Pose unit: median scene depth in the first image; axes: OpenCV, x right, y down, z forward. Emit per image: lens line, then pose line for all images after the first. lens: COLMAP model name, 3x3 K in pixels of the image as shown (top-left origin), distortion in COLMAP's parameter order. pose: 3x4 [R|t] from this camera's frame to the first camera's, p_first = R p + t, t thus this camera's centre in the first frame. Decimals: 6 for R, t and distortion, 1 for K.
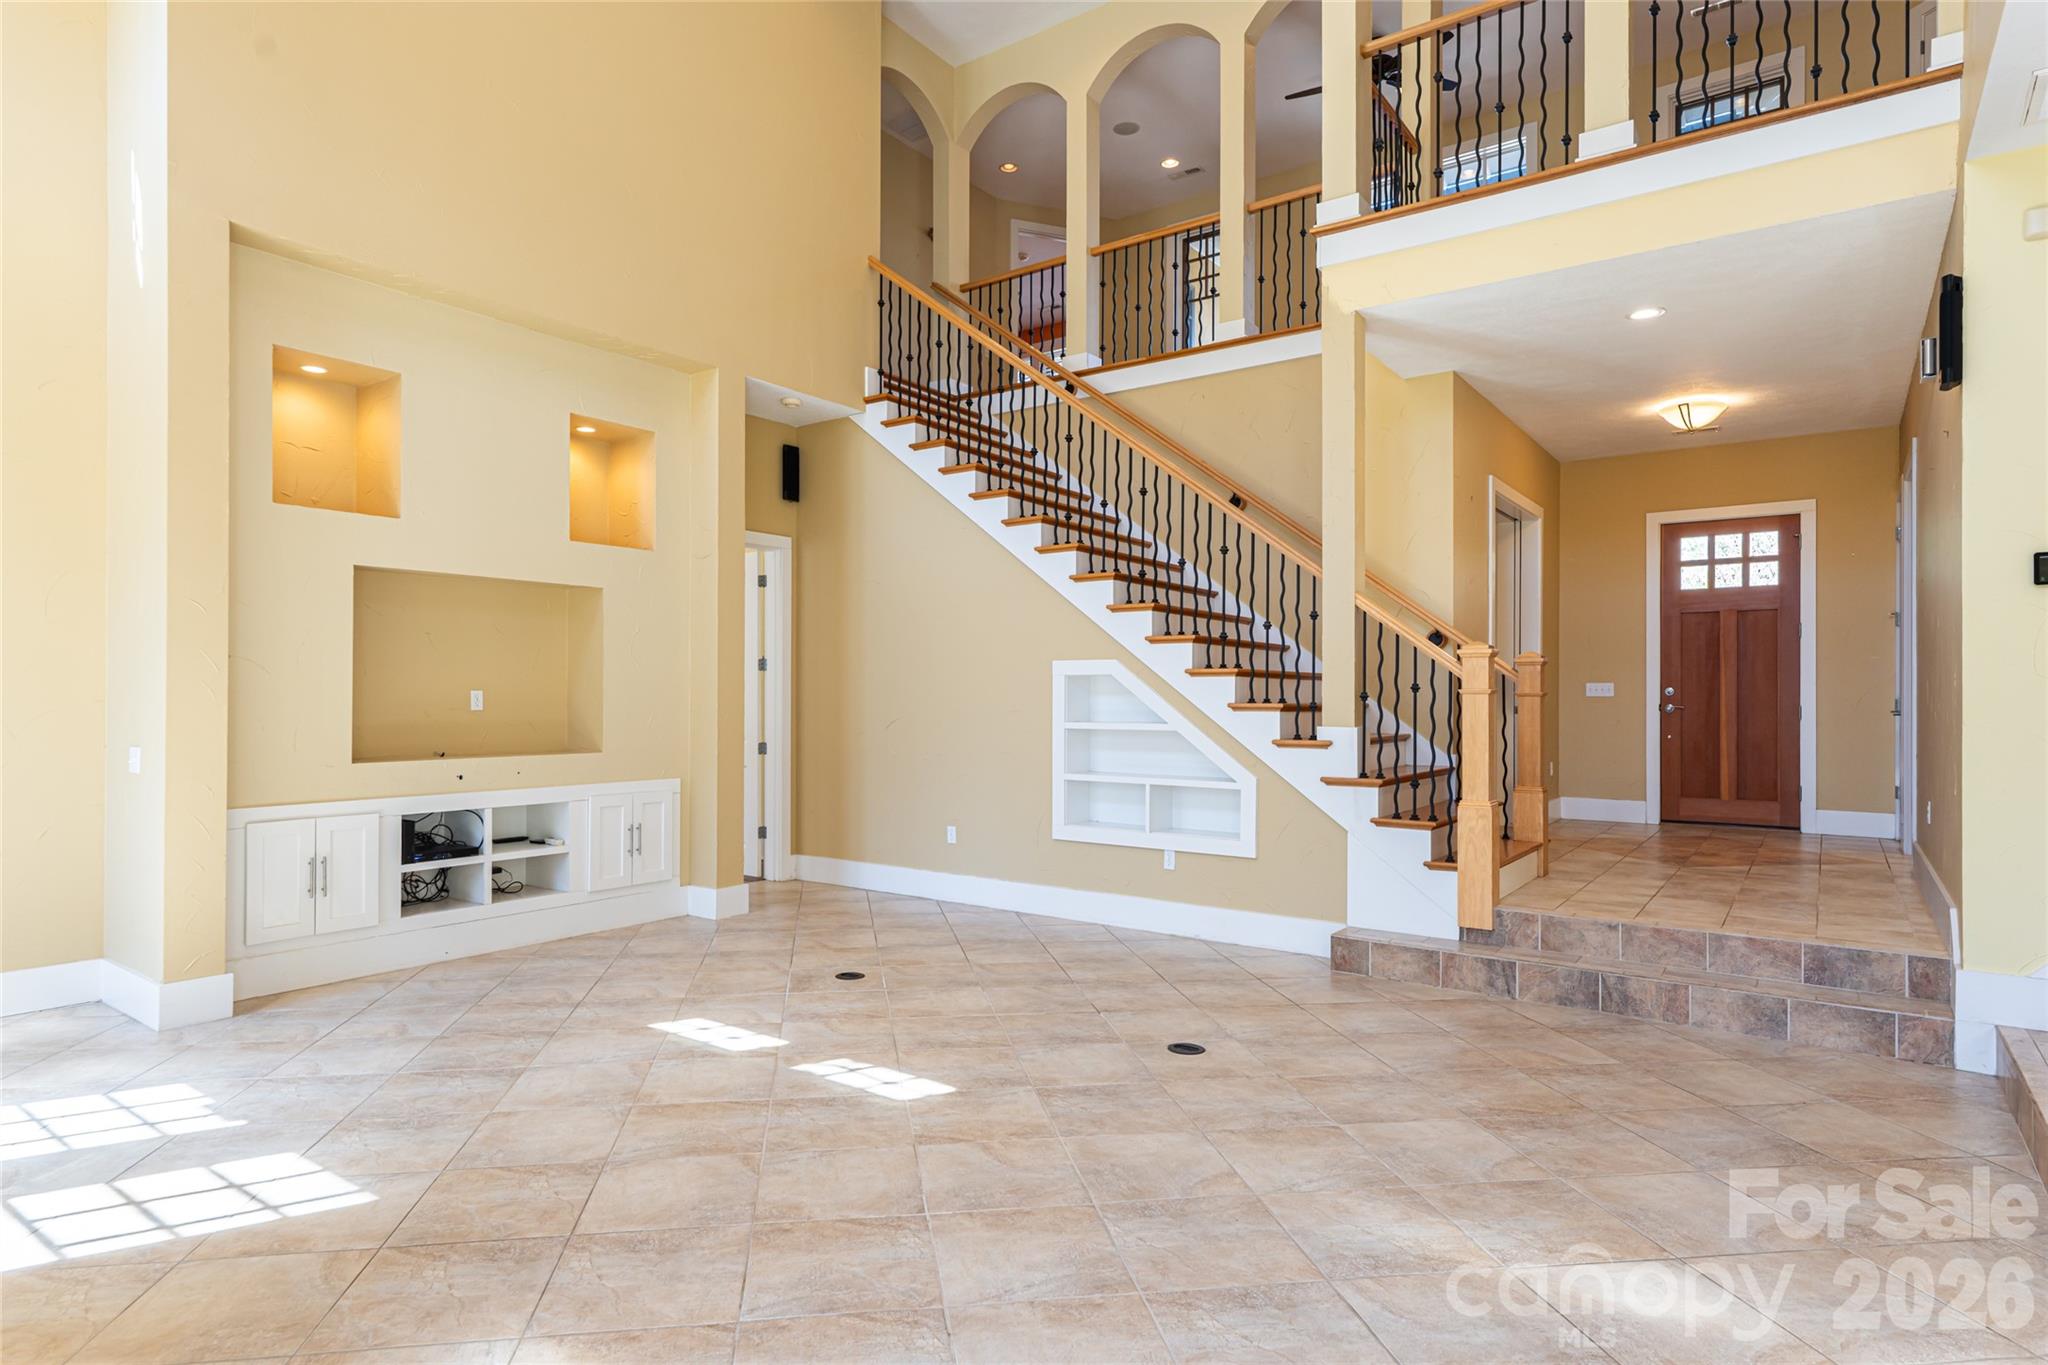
lens RADIAL K [[1118.9, 0, 981.3], [0, 1118.9, 691.9], [0, 0, 1]] dist [0.003765, -0.001051]
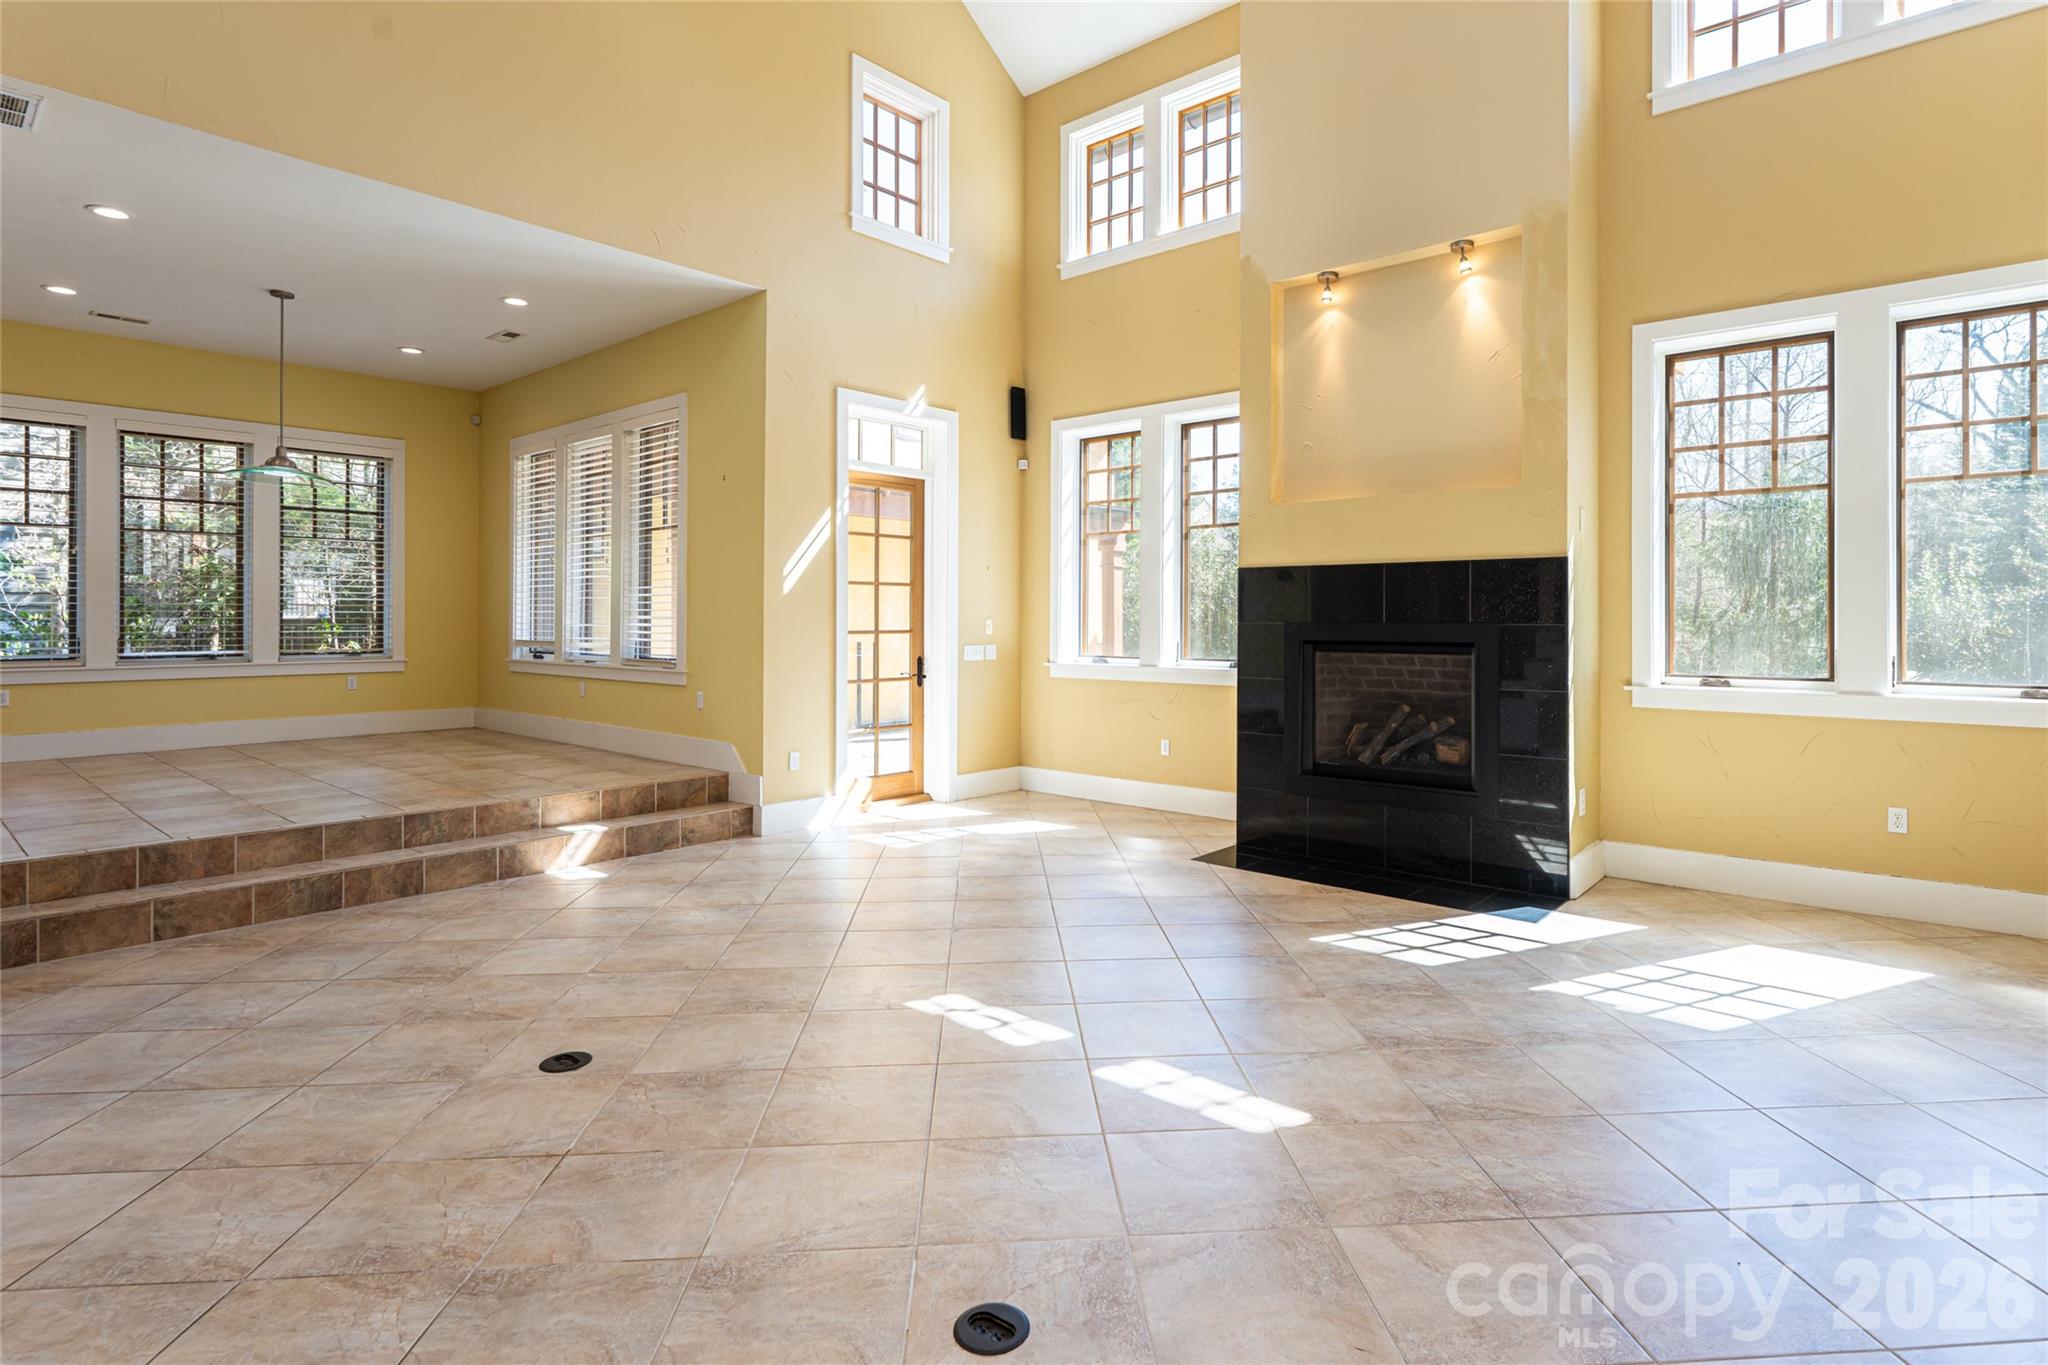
lens RADIAL K [[1026.7, 0, 1085.0], [0, 1026.7, 617.4], [0, 0, 1]] dist [-0.003348, -0.000299]
pose [[-0.999179, -0.004710, 0.040244, -0.162971], [-0.004919, 0.999975, -0.005106, 0.009252], [-0.040219, -0.005300, -0.999177, 1.356088]]
